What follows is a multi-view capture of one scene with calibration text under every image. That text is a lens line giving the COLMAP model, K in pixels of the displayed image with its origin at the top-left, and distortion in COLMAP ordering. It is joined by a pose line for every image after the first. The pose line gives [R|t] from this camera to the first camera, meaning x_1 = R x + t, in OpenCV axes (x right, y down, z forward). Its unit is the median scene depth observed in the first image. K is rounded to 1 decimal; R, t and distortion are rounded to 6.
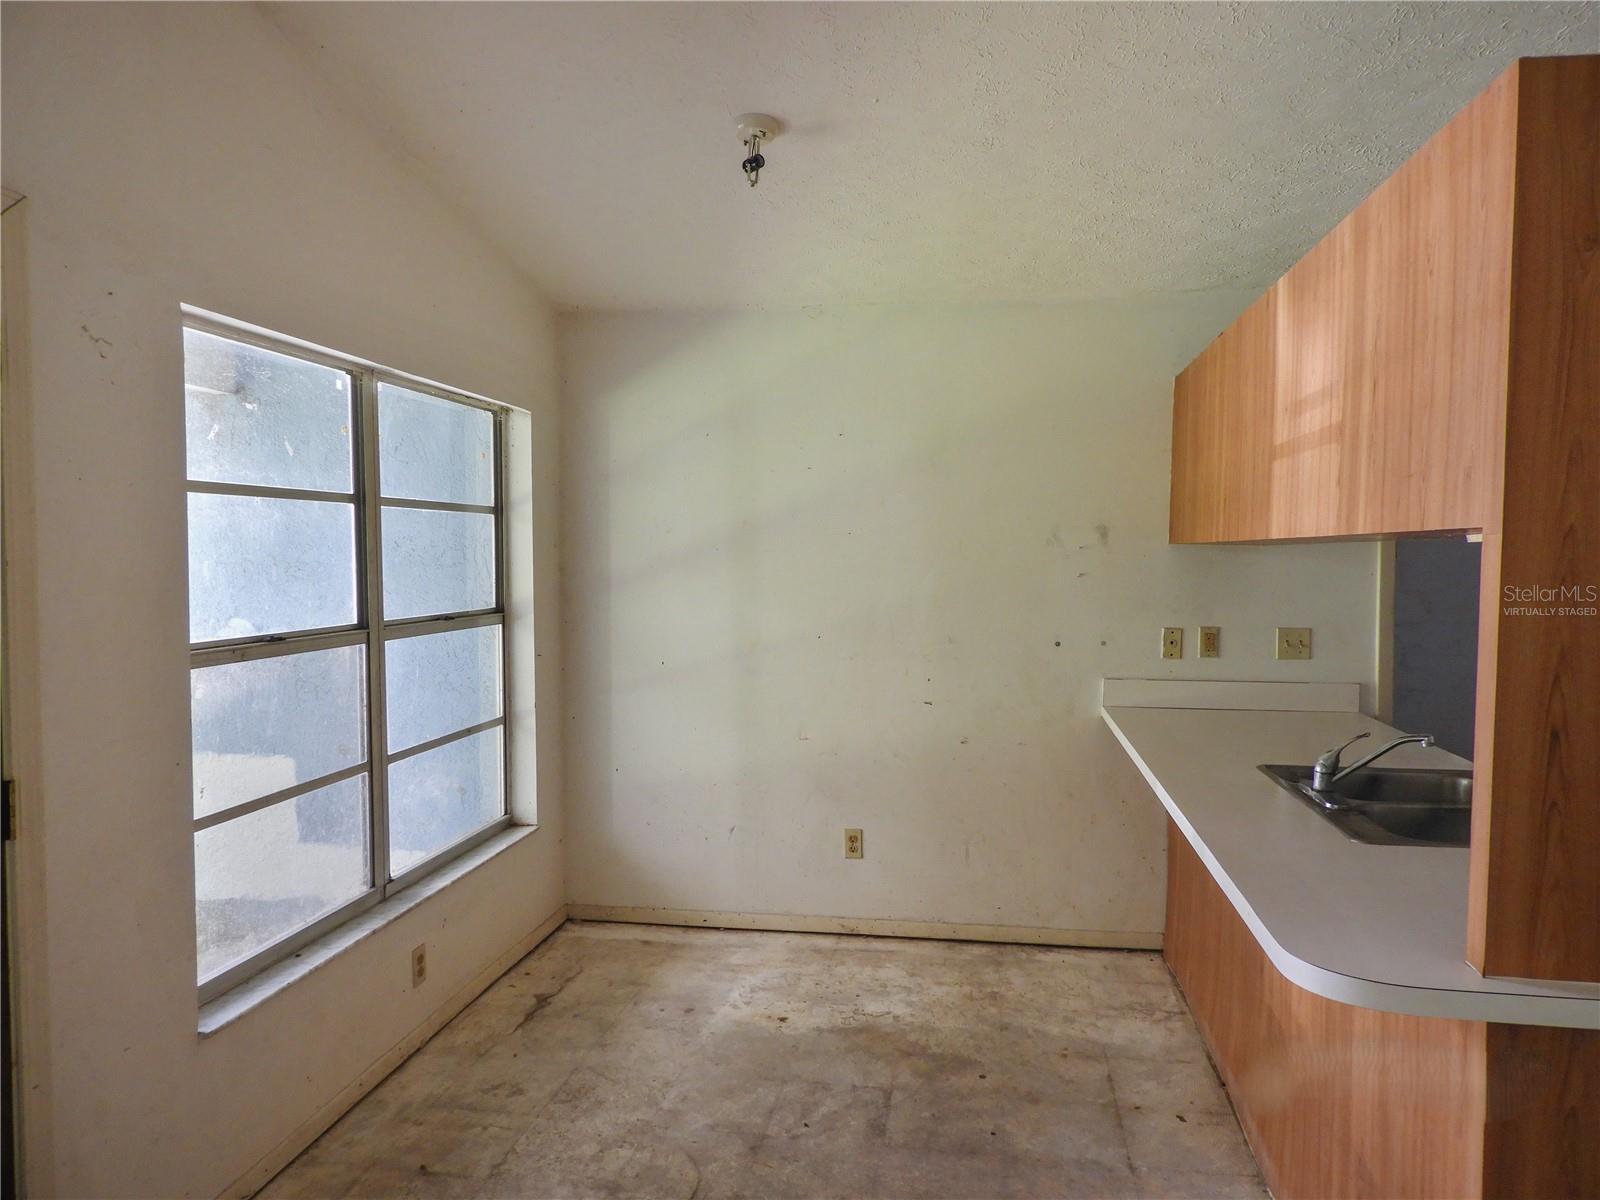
lens RADIAL K [[1123.7, 0, 798.5], [0, 1123.7, 596.7], [0, 0, 1]] dist [0.002108, 0.000725]
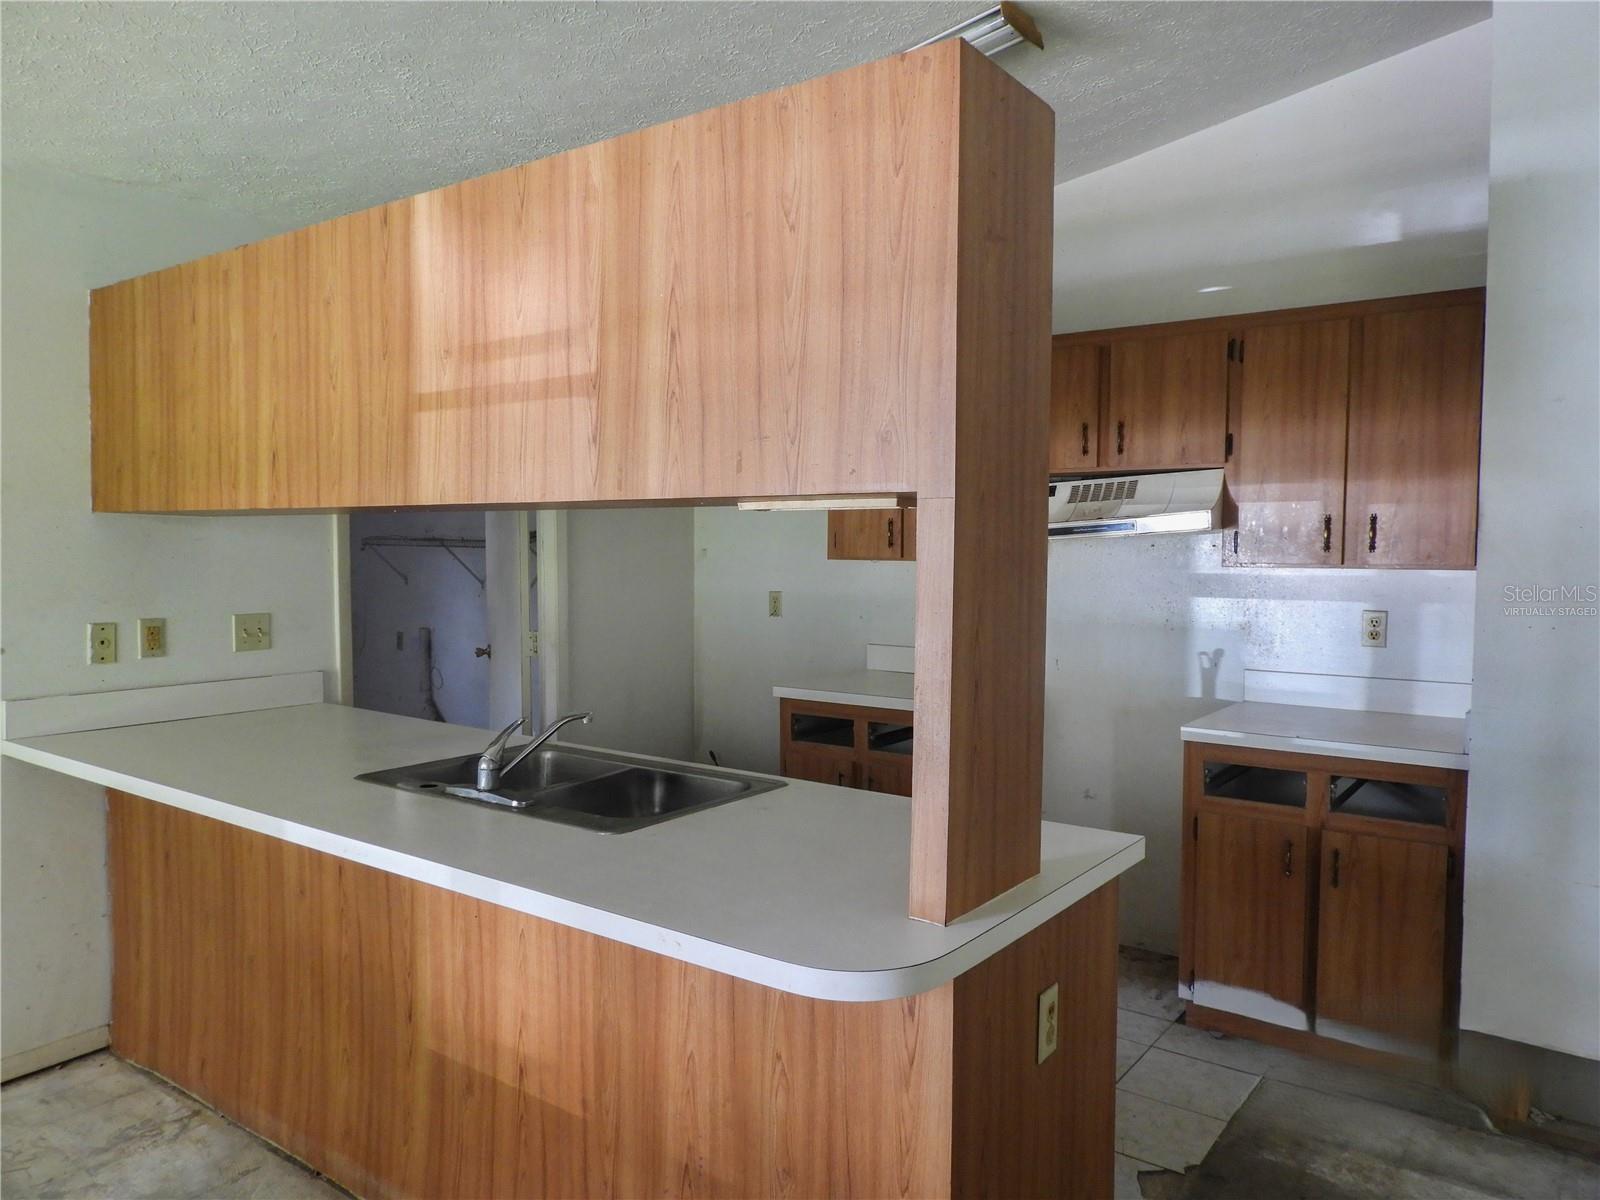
lens RADIAL K [[1123.7, 0, 802.0], [0, 1123.7, 598.5], [0, 0, 1]] dist [0.002108, 0.000725]
pose [[0.452610, -0.043707, 0.890637, -0.147480], [0.029218, 0.998989, 0.034176, -0.001274], [-0.891230, 0.010554, 0.453430, 0.265067]]
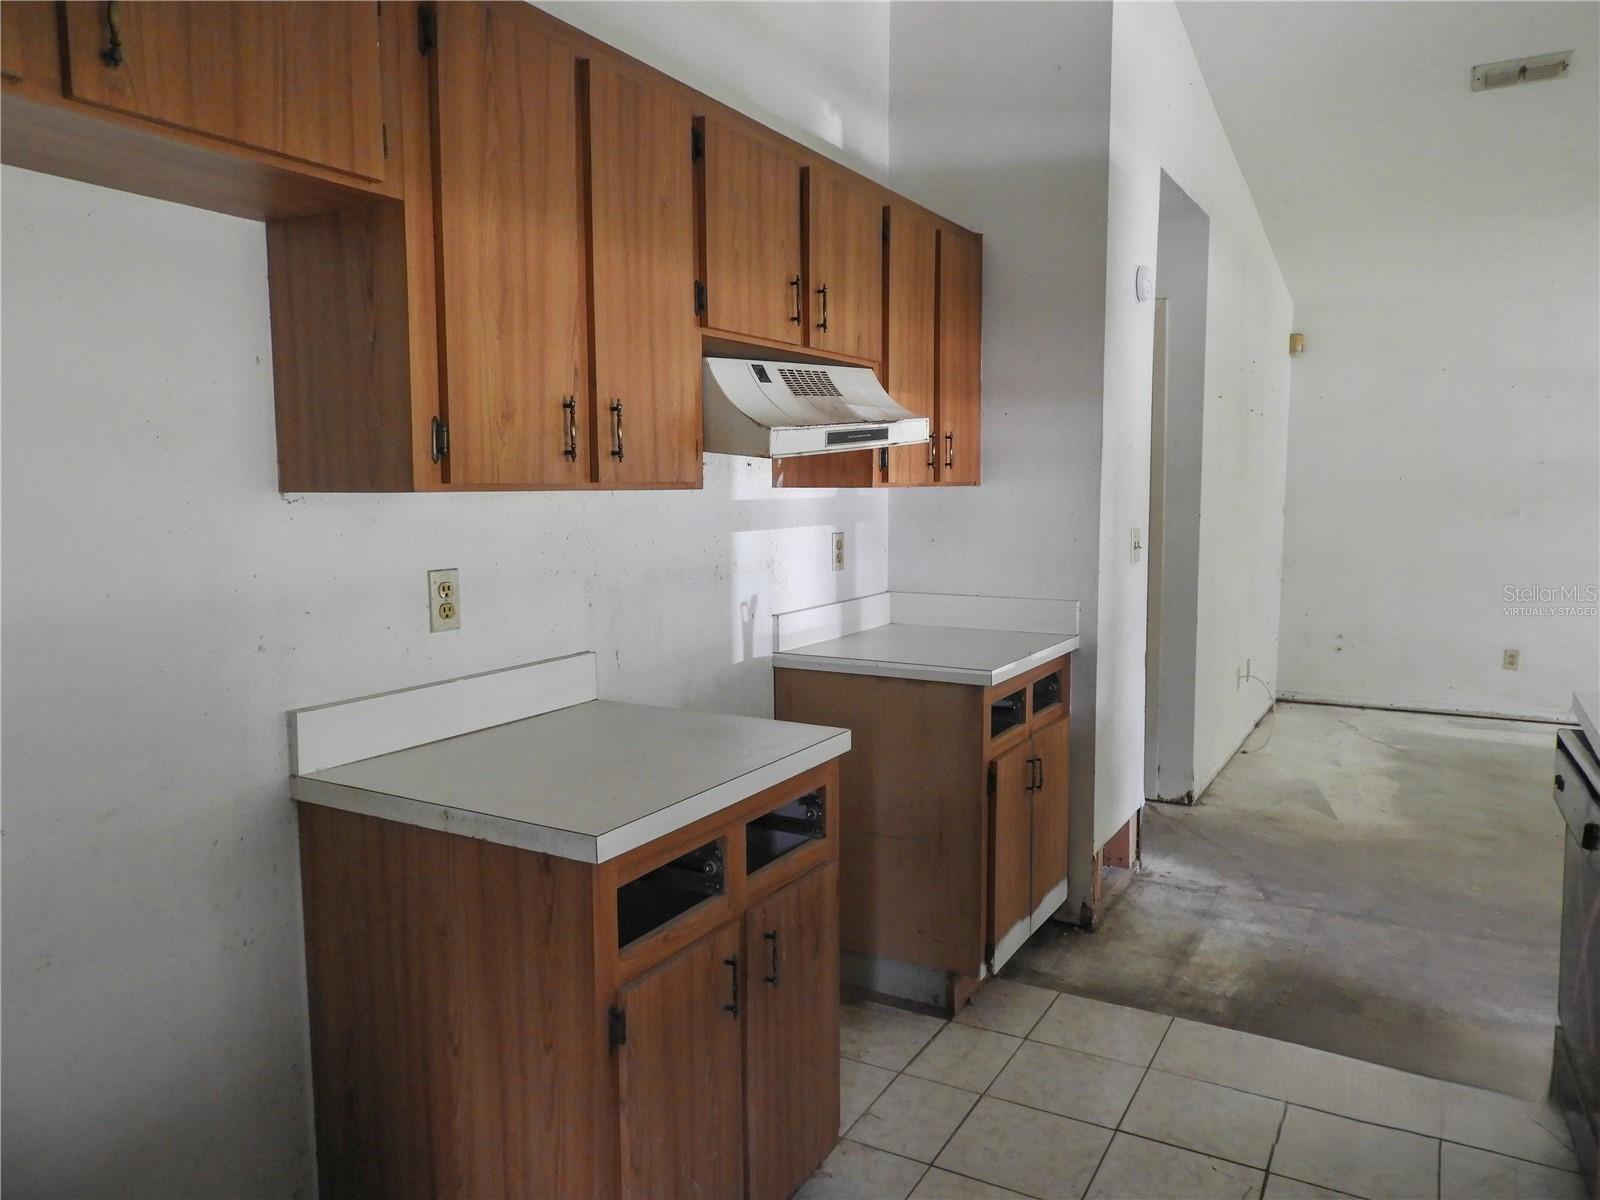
lens RADIAL K [[1123.7, 0, 803.0], [0, 1123.7, 606.0], [0, 0, 1]] dist [0.002108, 0.000725]
pose [[-0.936680, -0.022751, 0.349446, 0.152602], [0.026456, 0.990438, 0.135397, -0.004937], [-0.349185, 0.136069, -0.927122, 0.605838]]
